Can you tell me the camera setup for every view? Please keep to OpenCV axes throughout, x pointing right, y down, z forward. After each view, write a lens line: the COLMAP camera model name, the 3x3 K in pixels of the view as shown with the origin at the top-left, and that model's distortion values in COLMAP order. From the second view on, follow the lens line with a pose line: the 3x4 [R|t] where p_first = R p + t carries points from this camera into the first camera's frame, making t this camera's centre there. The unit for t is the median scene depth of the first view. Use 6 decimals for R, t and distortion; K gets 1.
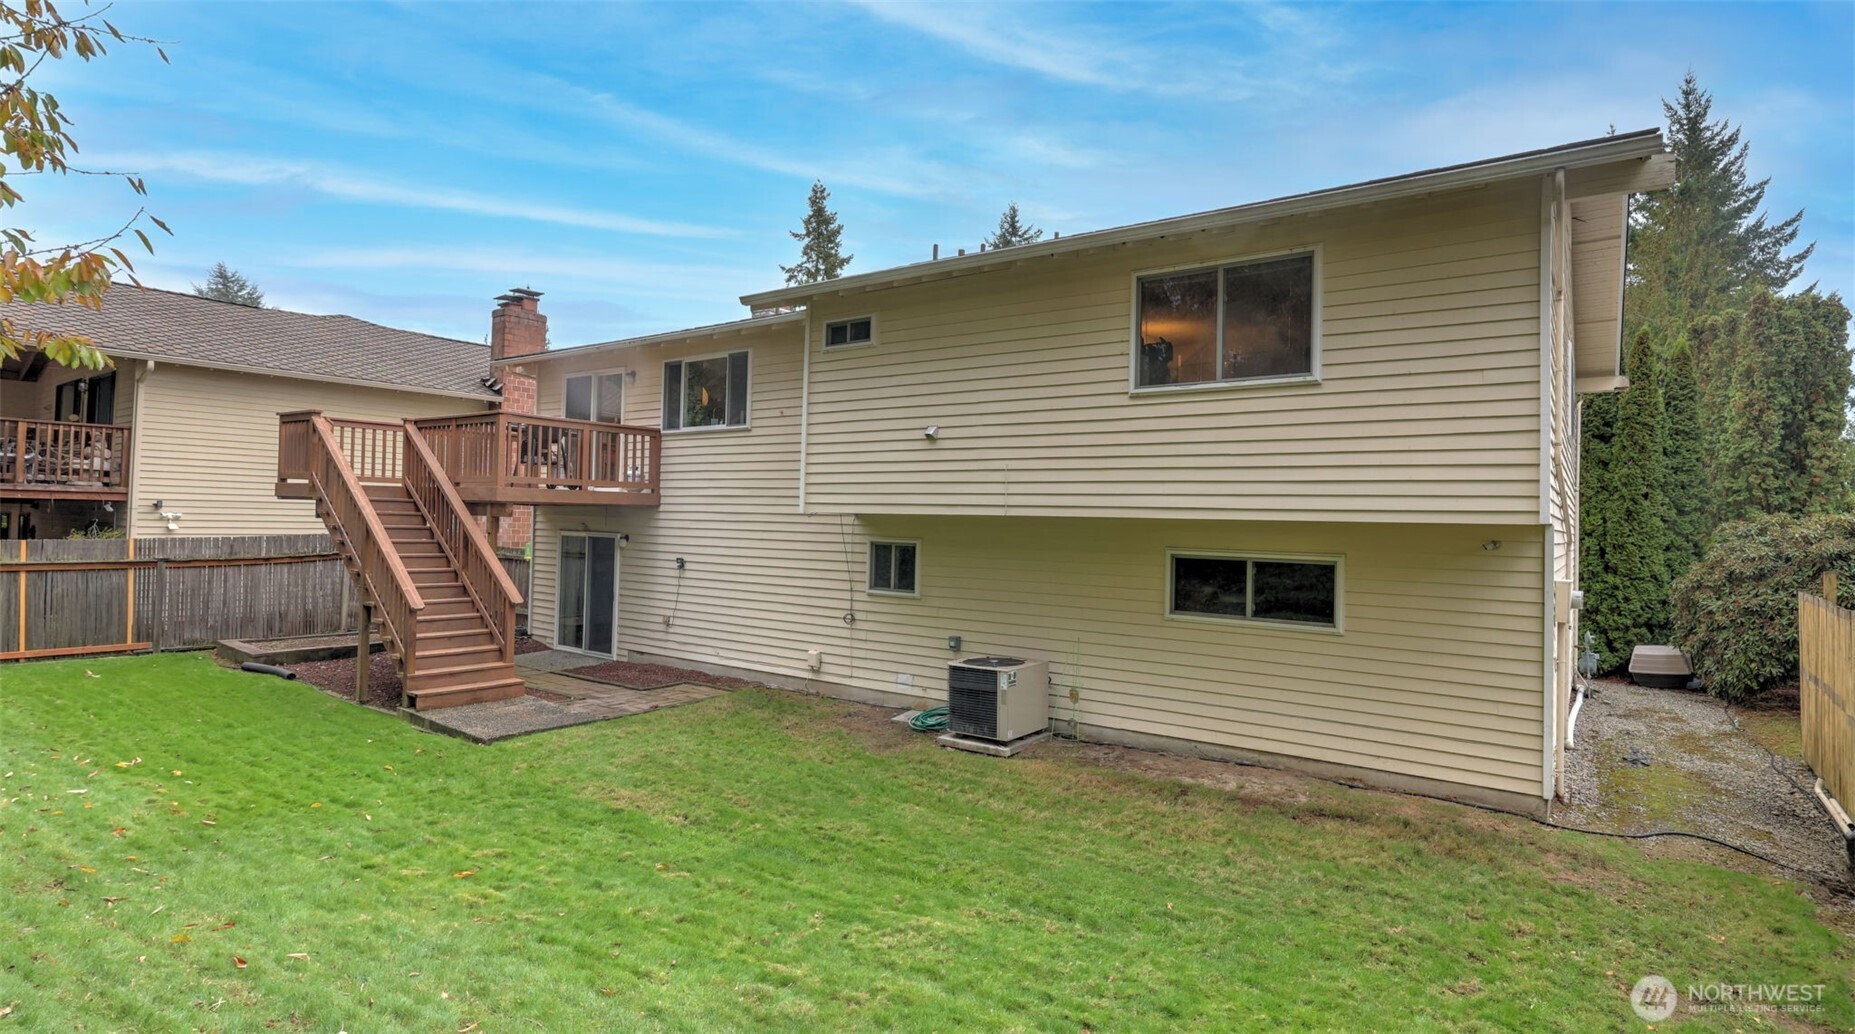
lens RADIAL K [[938.6, 0, 927.5], [0, 938.6, 517.0], [0, 0, 1]] dist [0.025012, -0.000195]
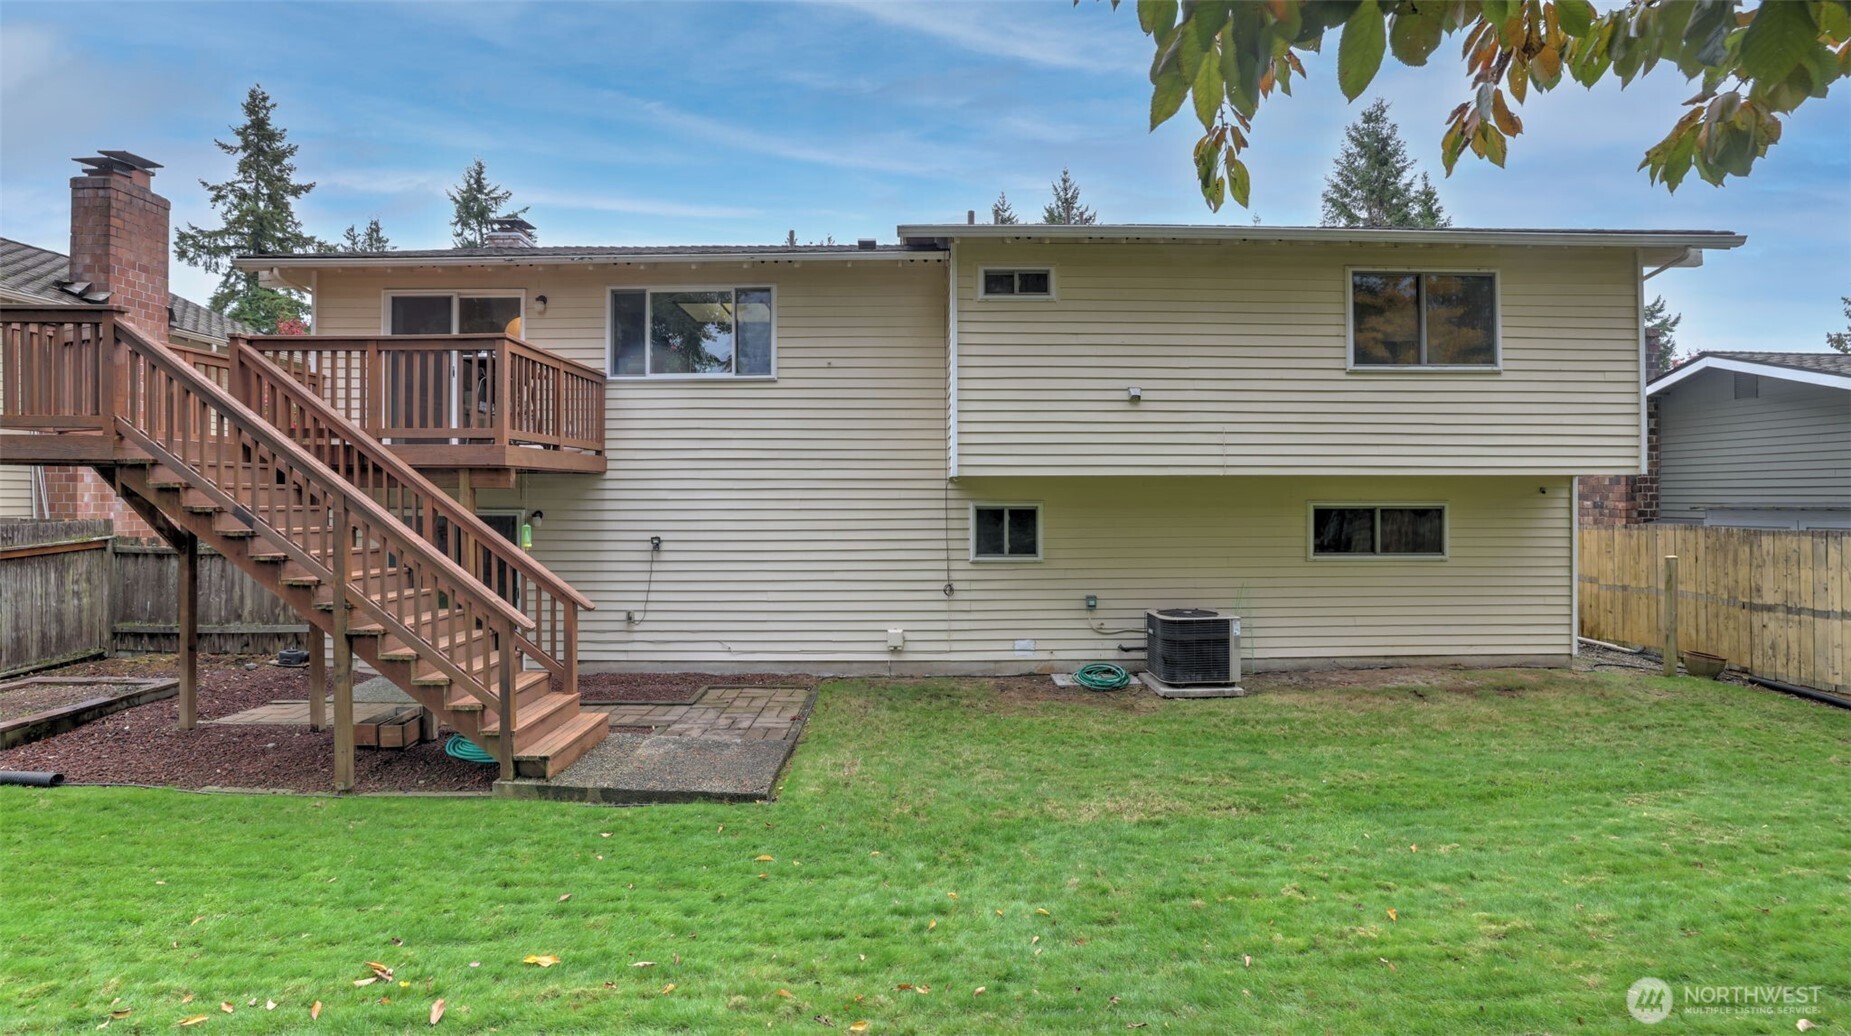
lens RADIAL K [[861.1, 0, 929.5], [0, 861.1, 504.7], [0, 0, 1]] dist [-0.027983, 0.001246]
pose [[0.796166, -0.027708, 0.604444, -0.613325], [0.015909, 0.999564, 0.024864, 0.002117], [-0.604869, -0.010180, 0.796260, 0.330765]]
